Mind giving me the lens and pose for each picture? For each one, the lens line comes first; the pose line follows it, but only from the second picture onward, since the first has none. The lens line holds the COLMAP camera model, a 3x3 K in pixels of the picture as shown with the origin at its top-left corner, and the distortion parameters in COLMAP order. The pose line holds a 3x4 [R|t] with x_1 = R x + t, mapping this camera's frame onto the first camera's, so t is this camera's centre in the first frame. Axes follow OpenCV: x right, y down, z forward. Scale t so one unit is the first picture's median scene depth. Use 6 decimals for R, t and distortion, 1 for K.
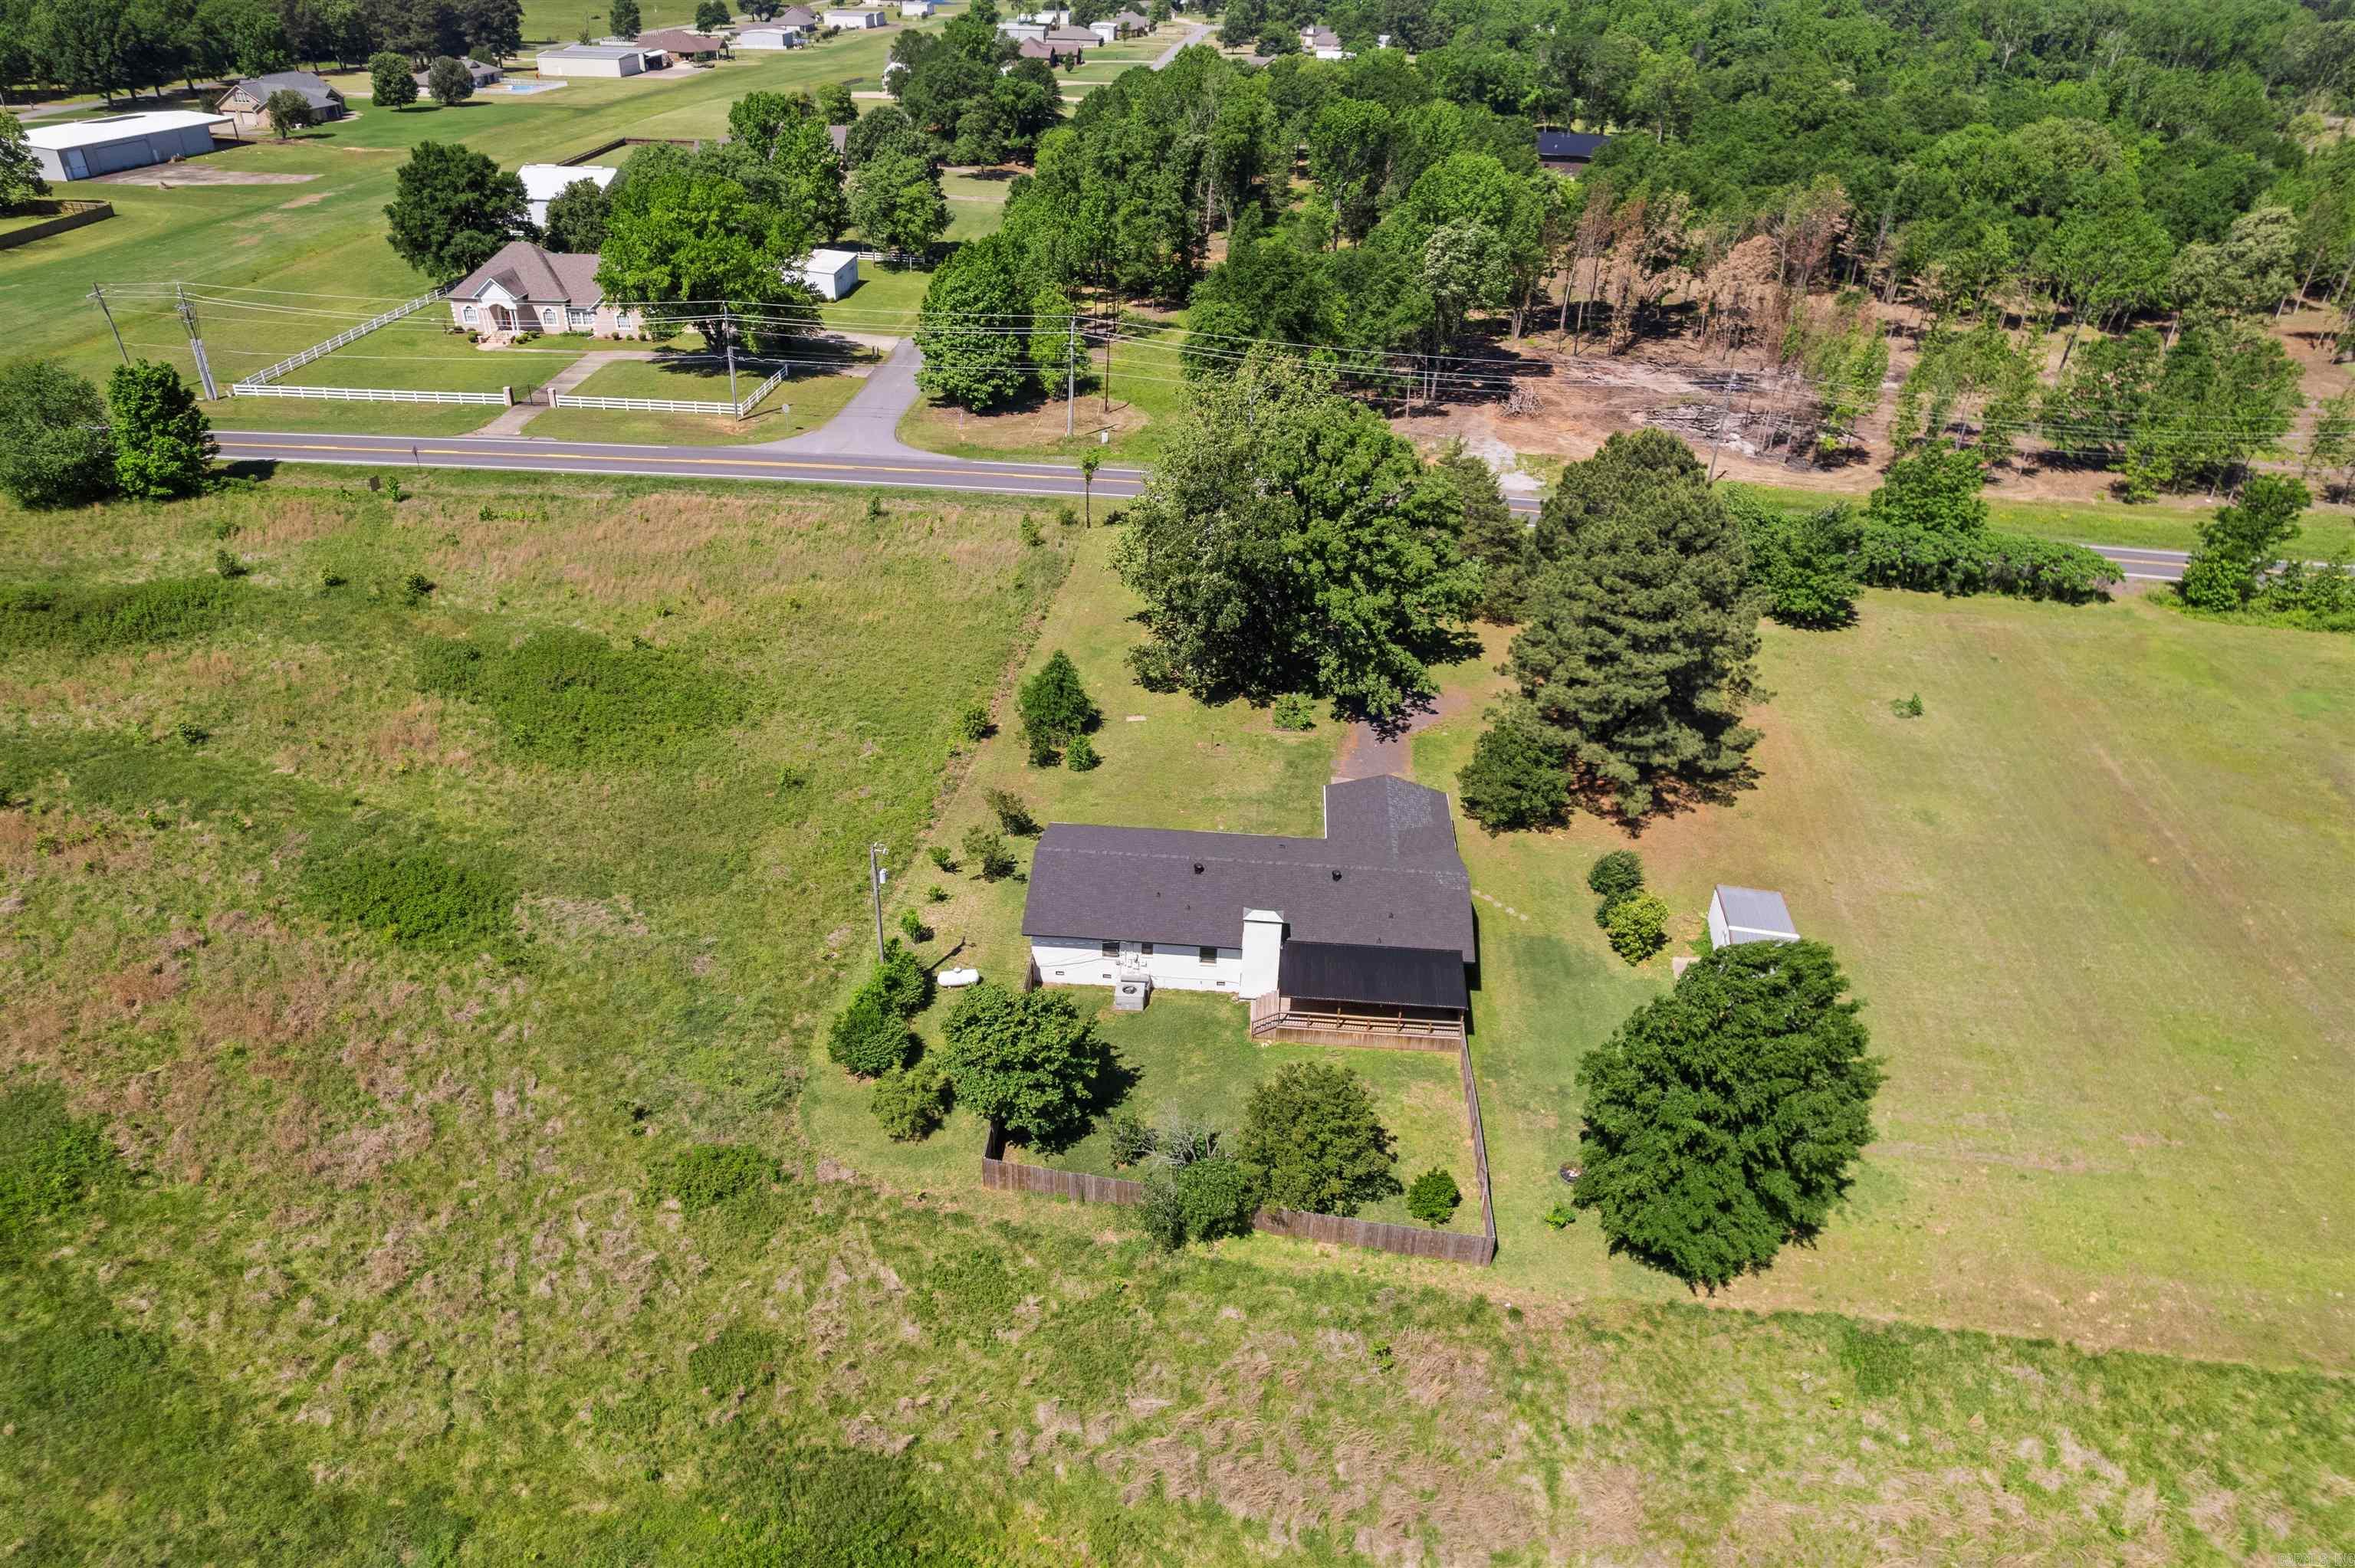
lens RADIAL K [[1496.8, 0, 1182.9], [0, 1496.8, 813.3], [0, 0, 1]] dist [-0.095914, 0.082323]
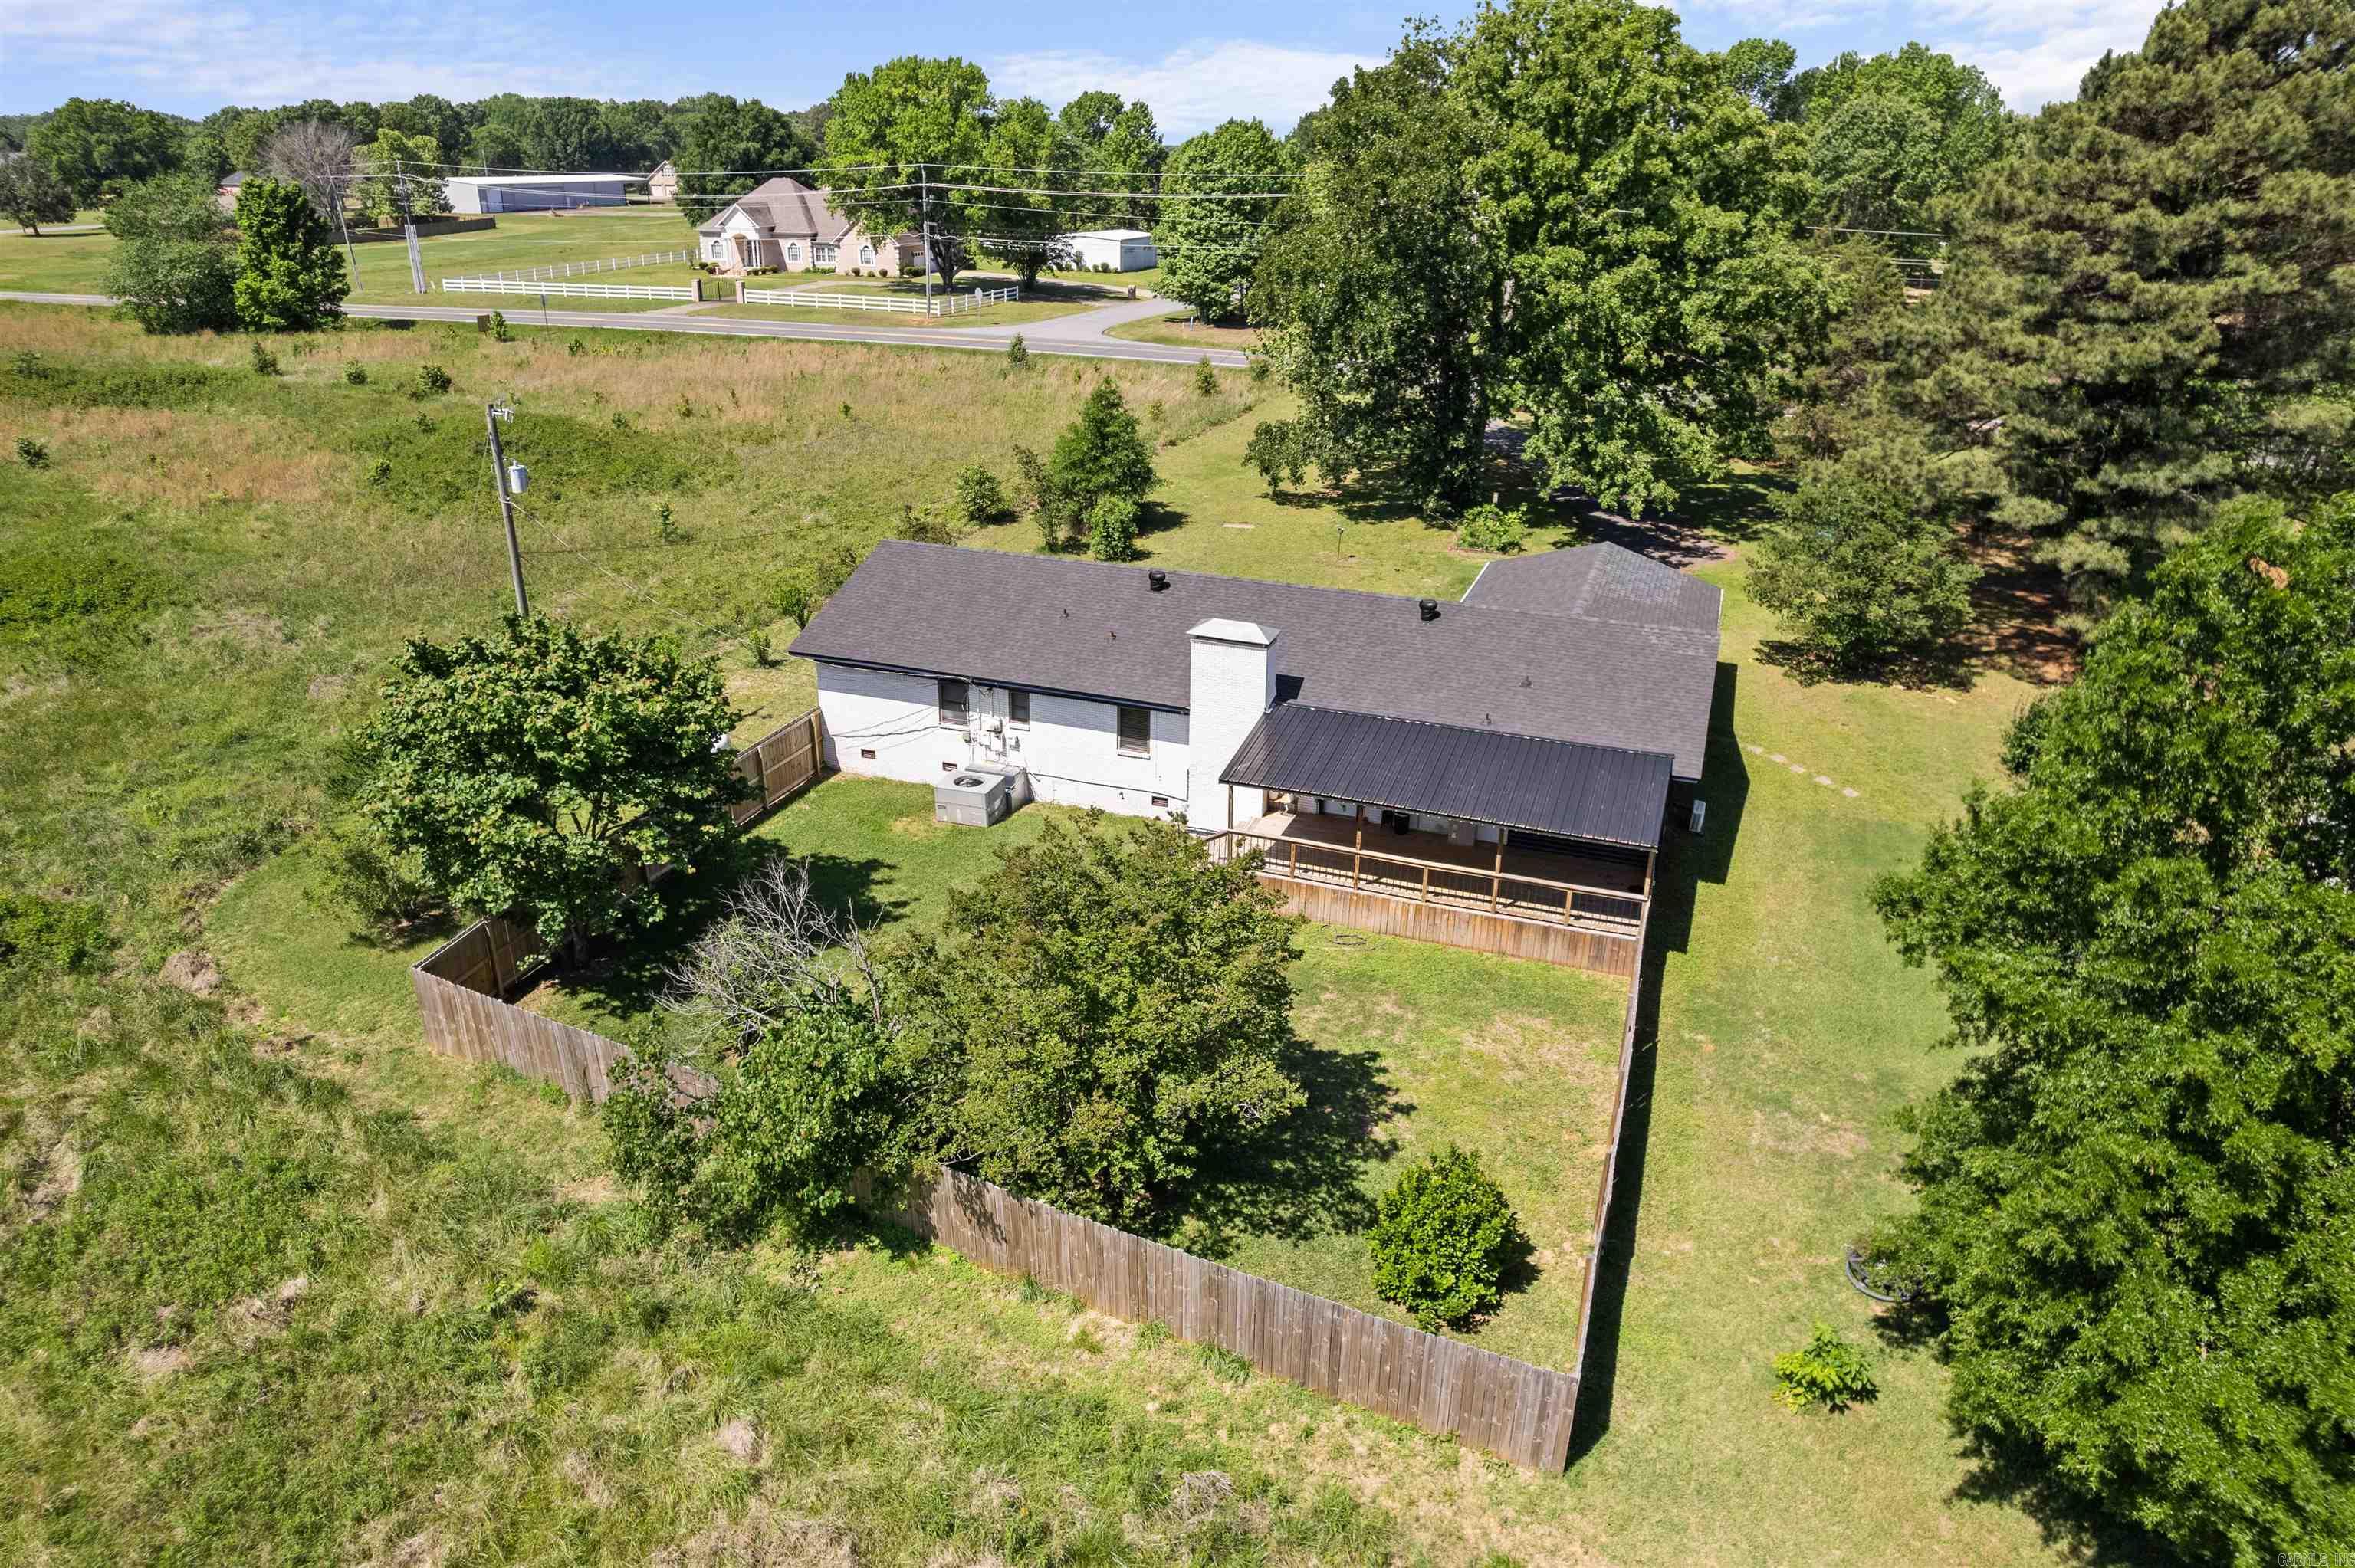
lens RADIAL K [[1496.8, 0, 1182.9], [0, 1496.8, 813.3], [0, 0, 1]] dist [-0.095914, 0.082323]
pose [[0.959528, 0.099639, -0.263397, 0.137446], [-0.135140, 0.983501, -0.120262, 0.149961], [0.247068, 0.150990, 0.957162, 0.458880]]
